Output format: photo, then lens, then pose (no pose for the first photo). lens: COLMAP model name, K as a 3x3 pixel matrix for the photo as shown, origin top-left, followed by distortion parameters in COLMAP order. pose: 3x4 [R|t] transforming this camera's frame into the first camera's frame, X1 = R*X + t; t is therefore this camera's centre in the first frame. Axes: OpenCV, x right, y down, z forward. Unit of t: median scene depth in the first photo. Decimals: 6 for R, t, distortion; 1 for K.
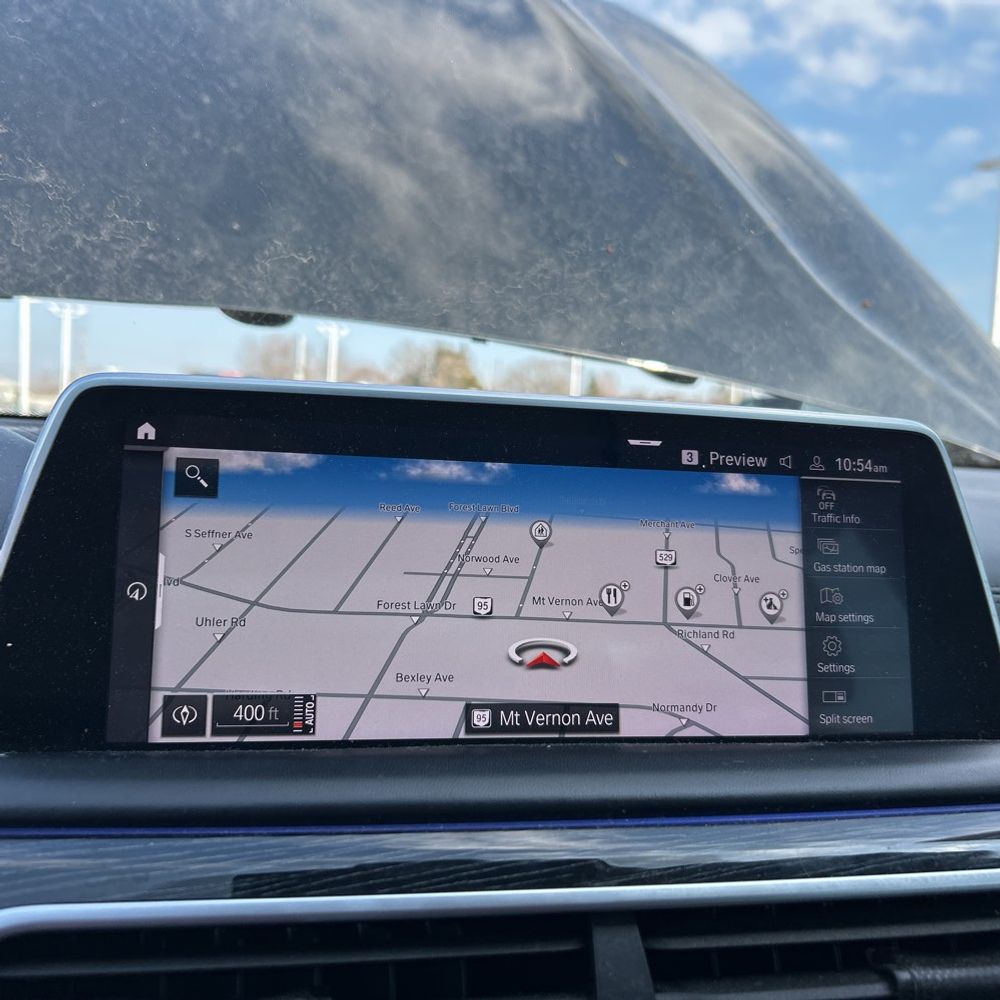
lens RADIAL K [[1050.1, 0, 502.5], [0, 1050.1, 523.0], [0, 0, 1]] dist [0.008234, -0.013185]
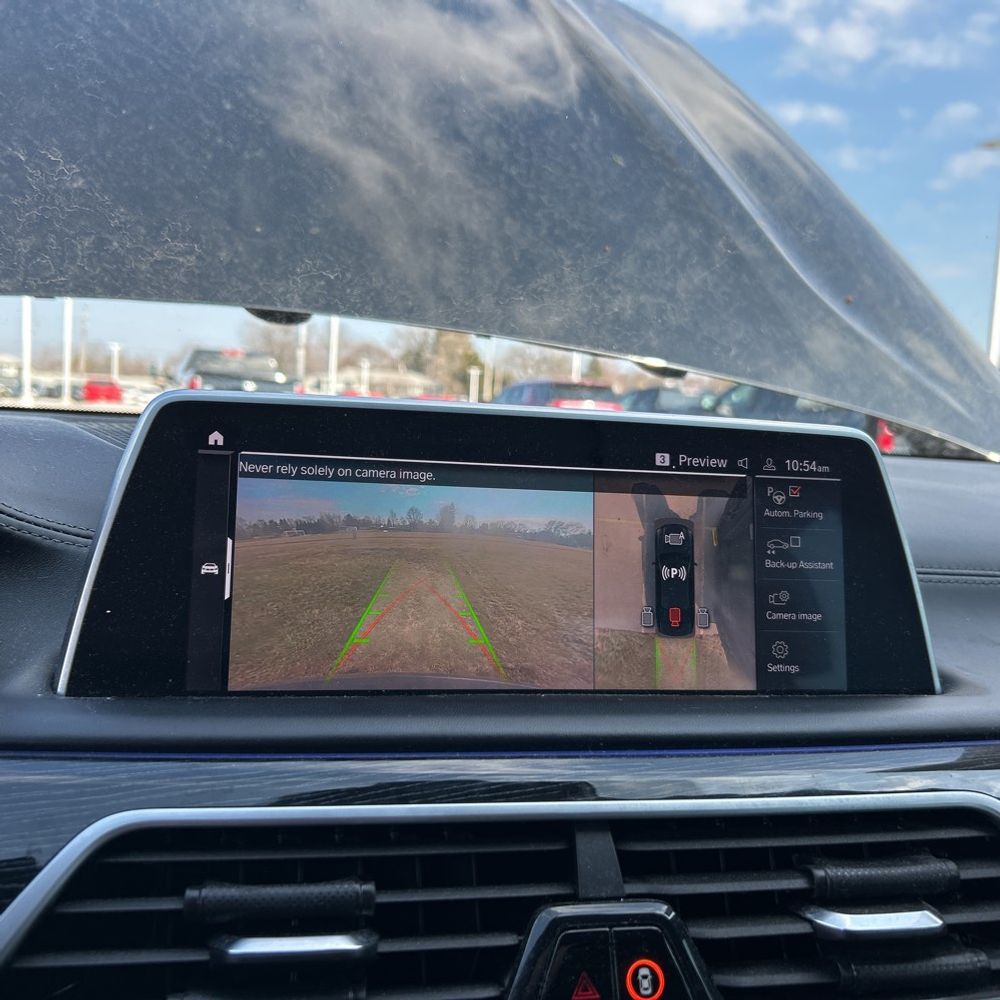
lens RADIAL K [[1082.3, 0, 500.0], [0, 1082.3, 500.0], [0, 0, 1]] dist [-0.004955, -0.010559]
pose [[0.999985, 0.004386, -0.003376, -0.002100], [-0.004382, 0.999990, 0.001143, -0.012151], [0.003381, -0.001128, 0.999994, -0.173019]]
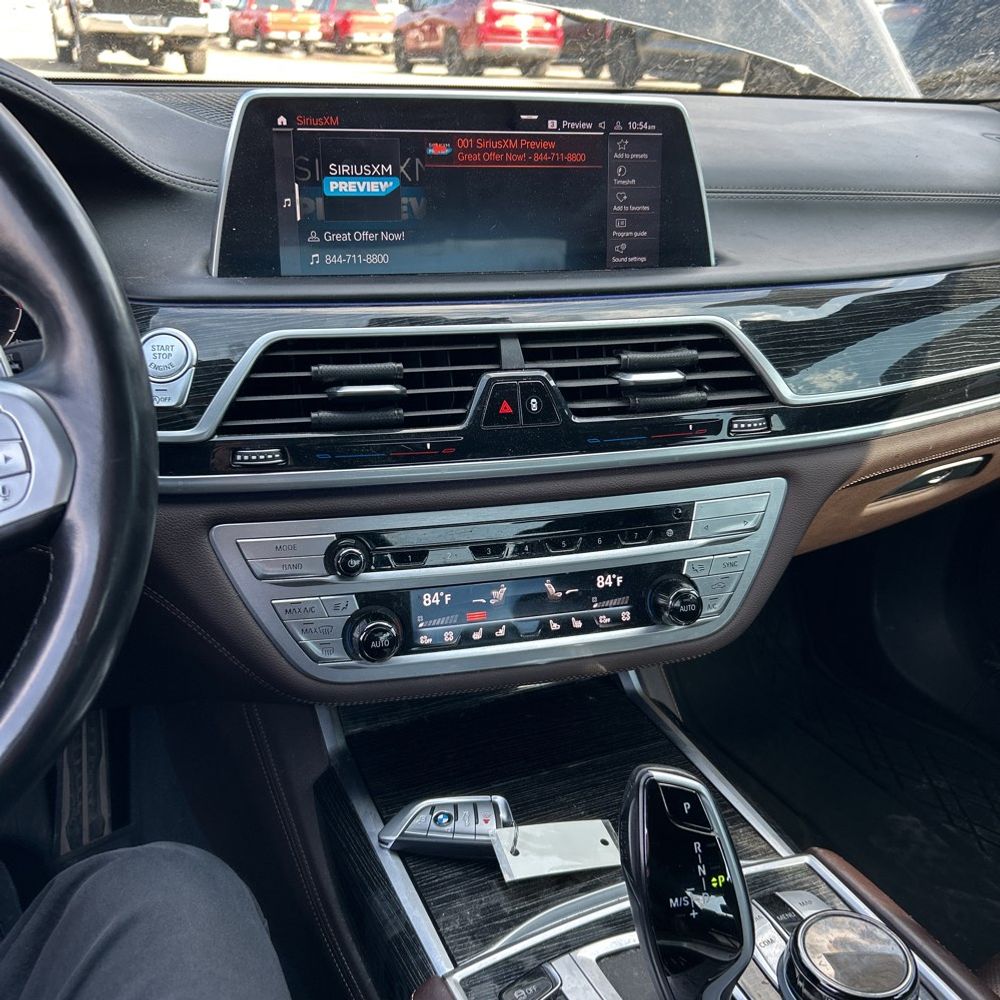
lens RADIAL K [[1050.1, 0, 502.5], [0, 1050.1, 523.0], [0, 0, 1]] dist [0.008234, -0.013185]
pose [[0.998715, -0.034139, 0.037443, -0.009847], [0.017752, 0.927866, 0.372491, -0.076461], [-0.047458, -0.371347, 0.927280, -0.797871]]
